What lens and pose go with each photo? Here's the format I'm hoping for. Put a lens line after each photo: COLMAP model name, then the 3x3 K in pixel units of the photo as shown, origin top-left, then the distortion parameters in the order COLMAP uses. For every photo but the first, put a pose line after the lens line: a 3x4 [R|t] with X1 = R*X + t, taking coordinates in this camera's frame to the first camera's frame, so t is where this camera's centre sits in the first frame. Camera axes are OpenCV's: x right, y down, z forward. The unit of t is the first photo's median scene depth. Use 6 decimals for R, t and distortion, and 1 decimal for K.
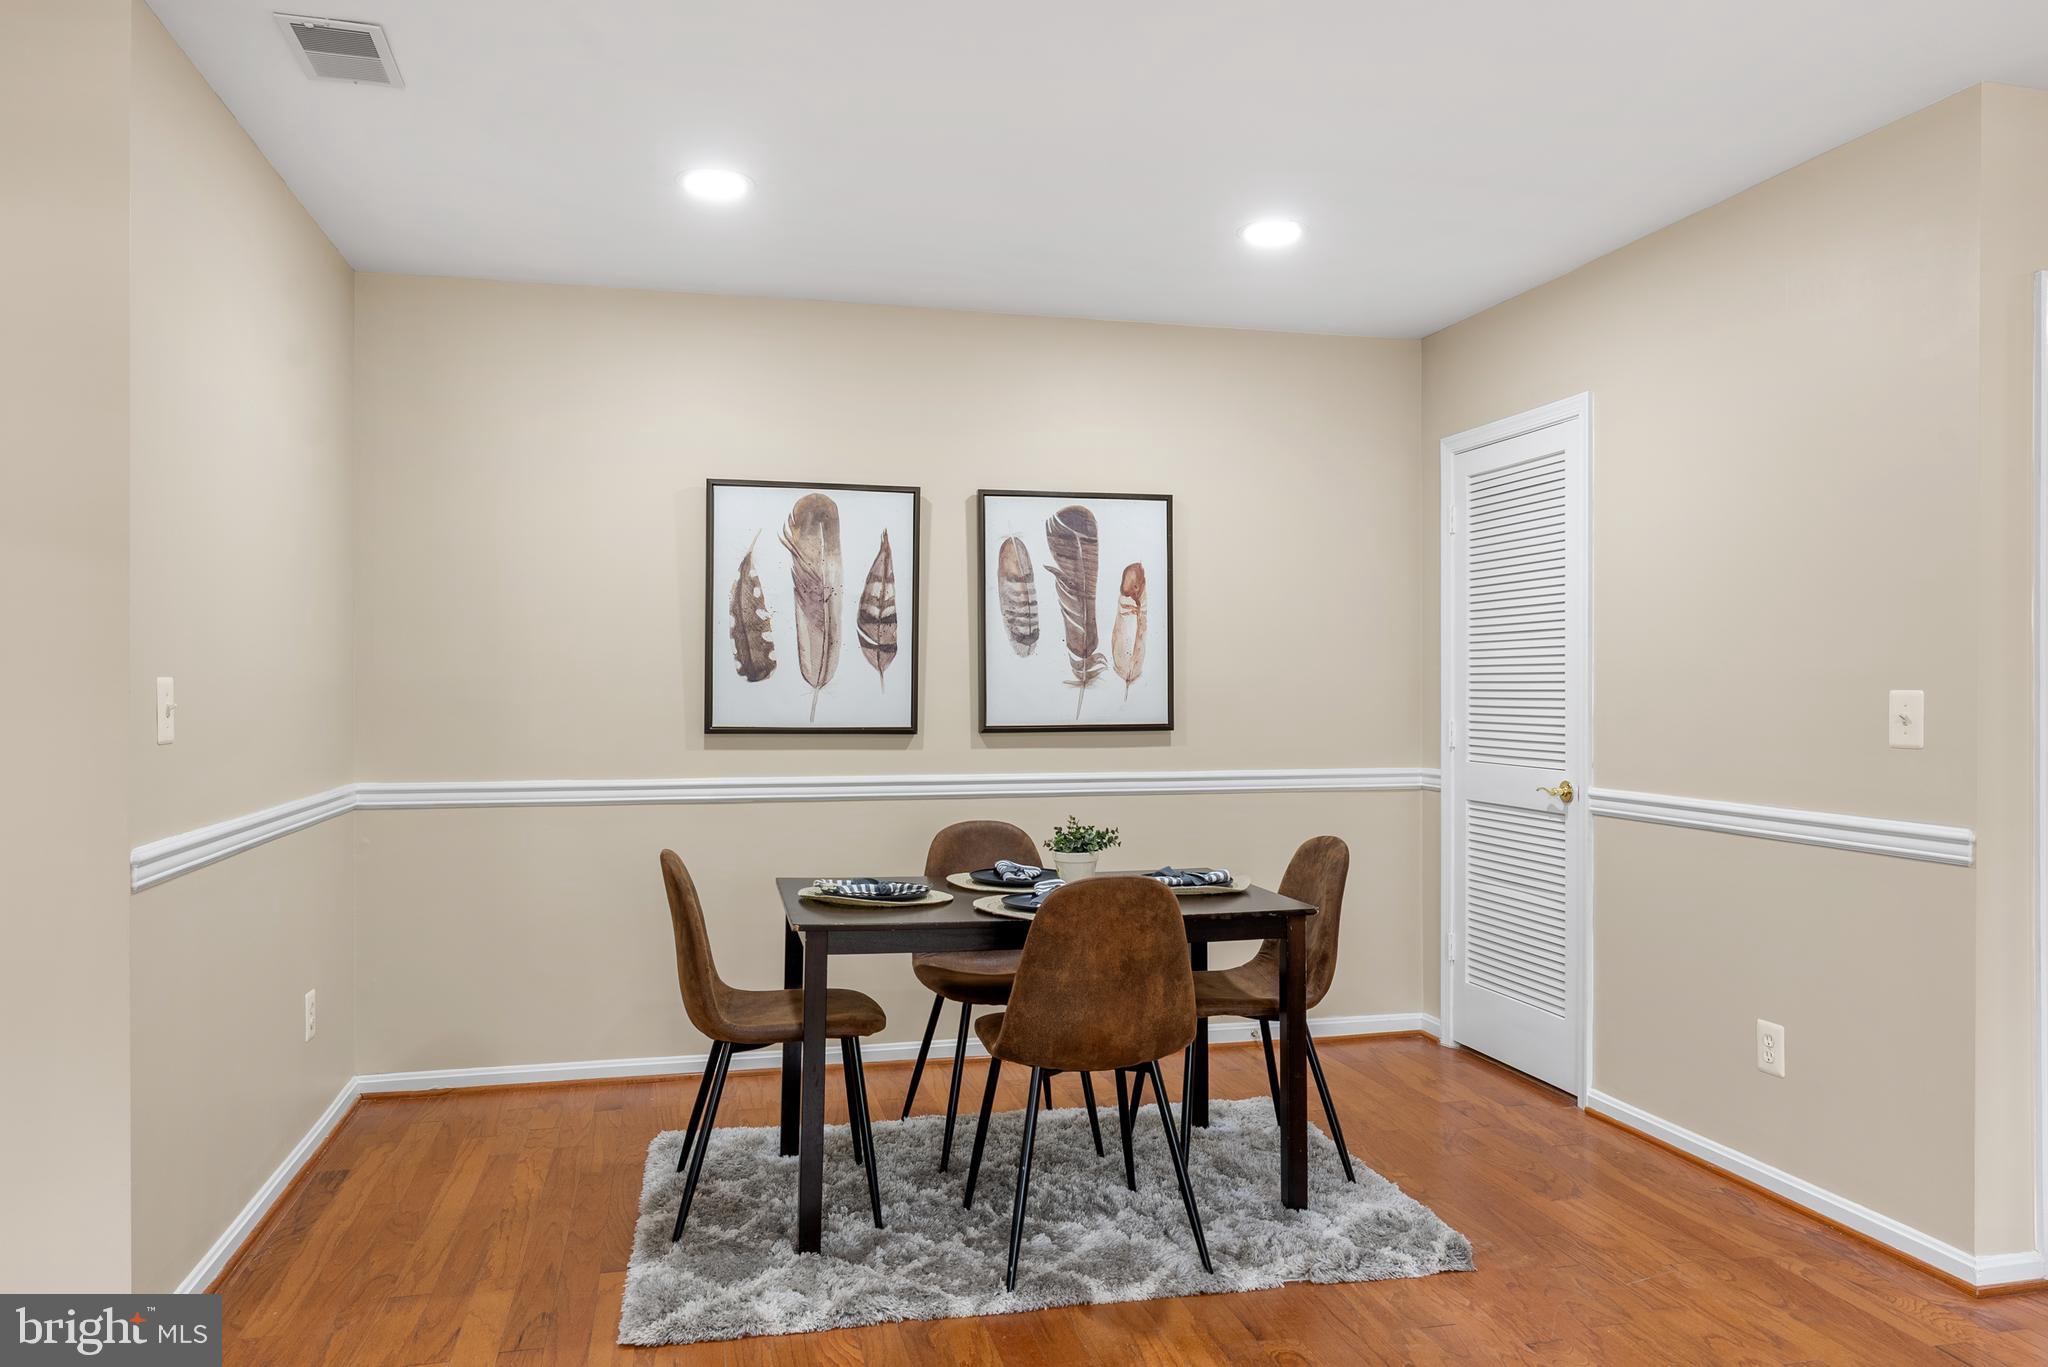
lens RADIAL K [[1420.3, 0, 1023.9], [0, 1420.3, 688.4], [0, 0, 1]] dist [0.001417, 0.000964]
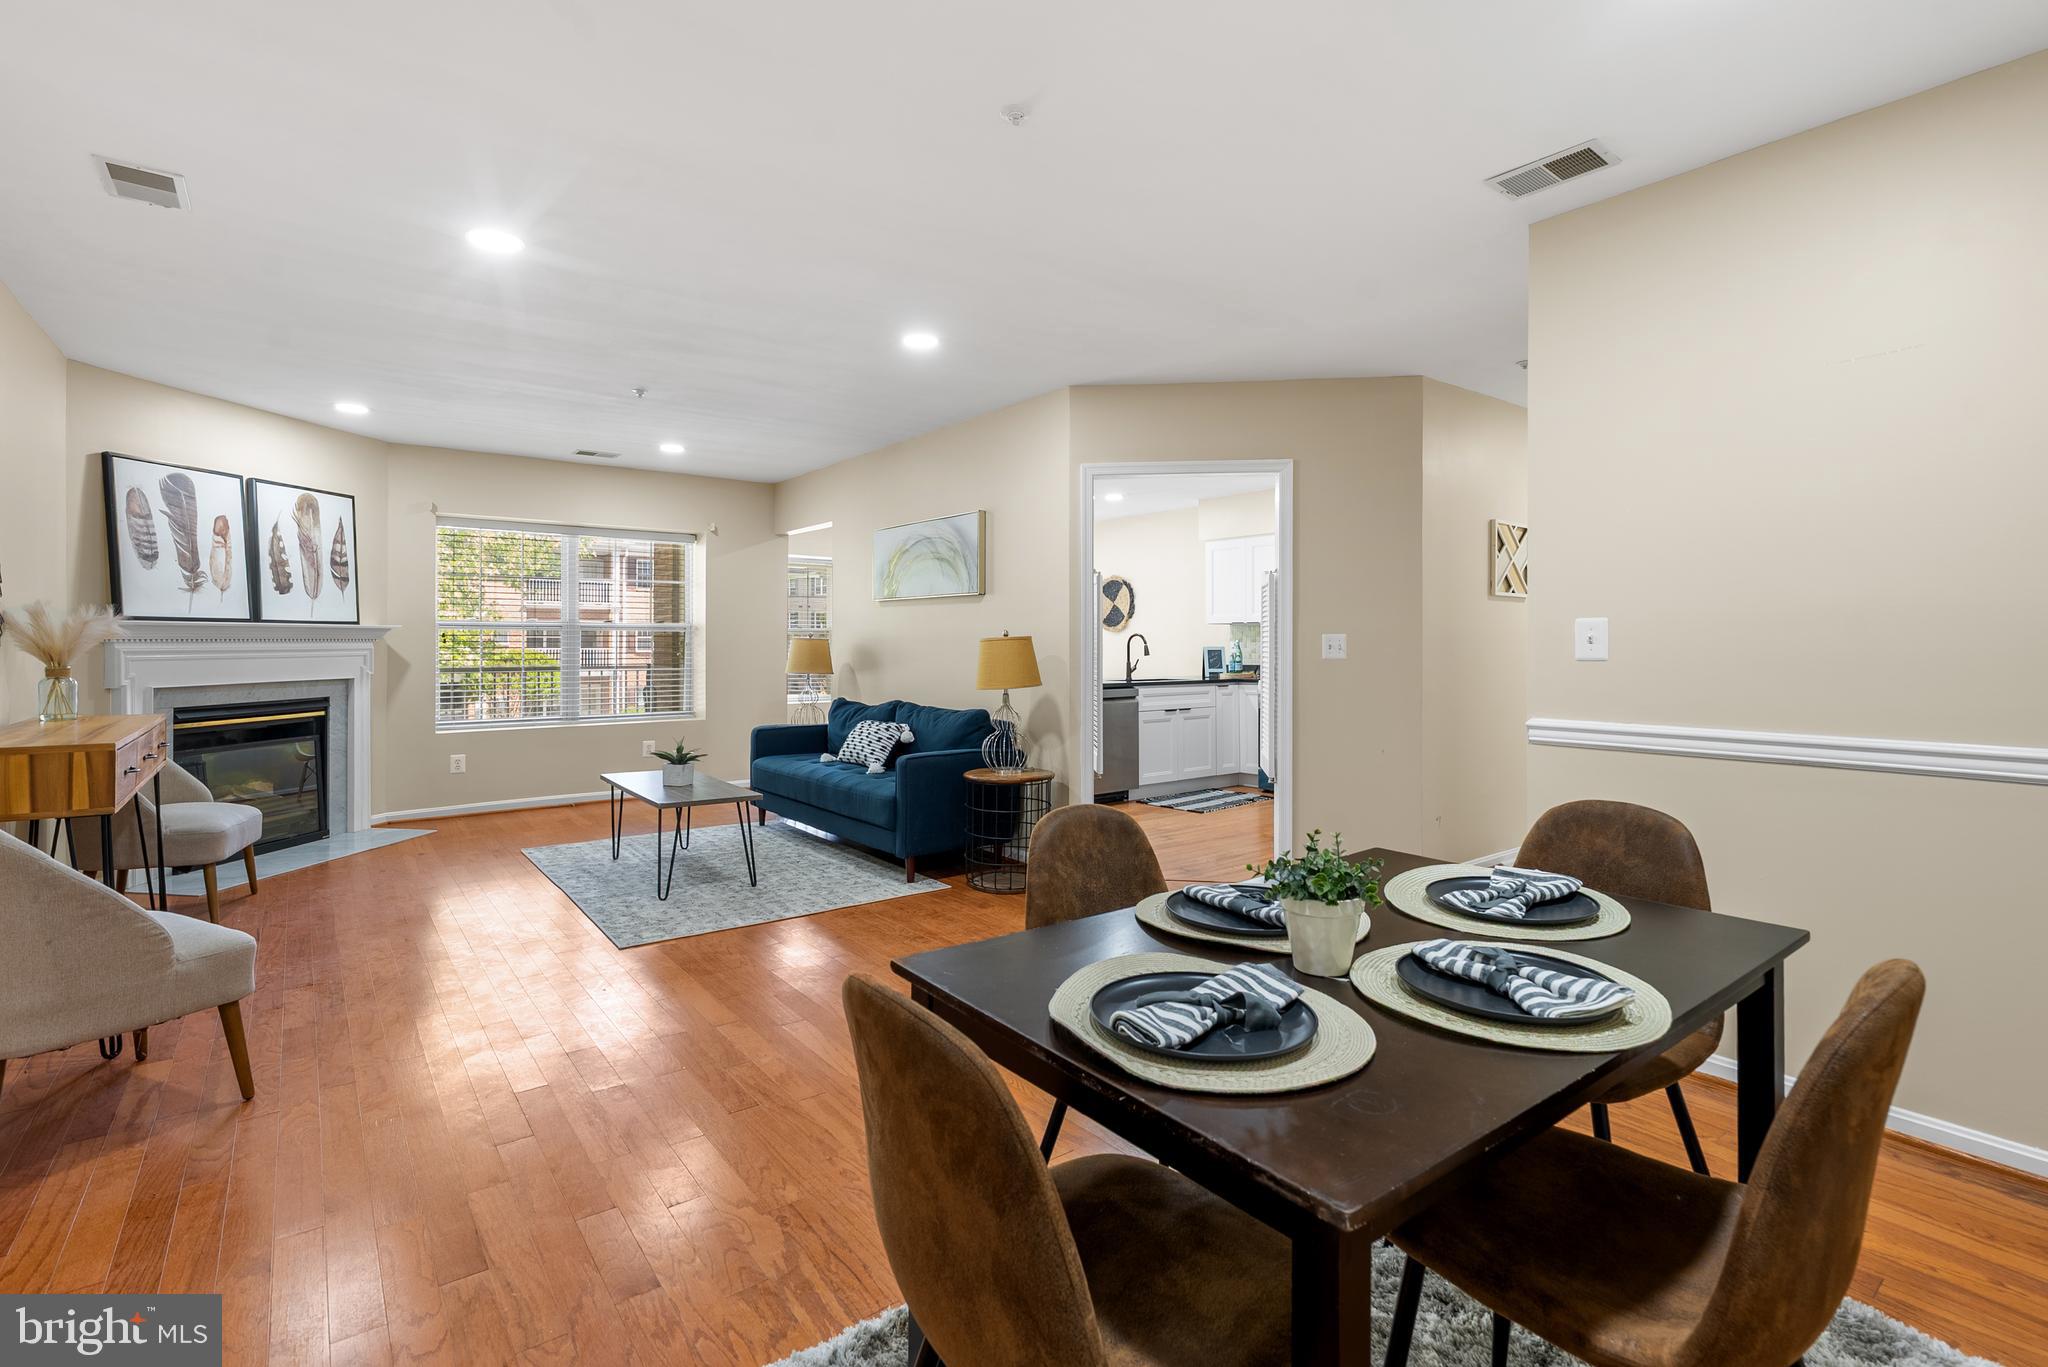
lens RADIAL K [[951.6, 0, 1019.0], [0, 951.6, 645.7], [0, 0, 1]] dist [-0.002084, 0.000534]
pose [[-0.917378, 0.000330, -0.398016, 0.228361], [-0.000826, 0.999996, 0.002732, 0.011904], [0.398015, 0.002836, -0.917374, 1.010246]]
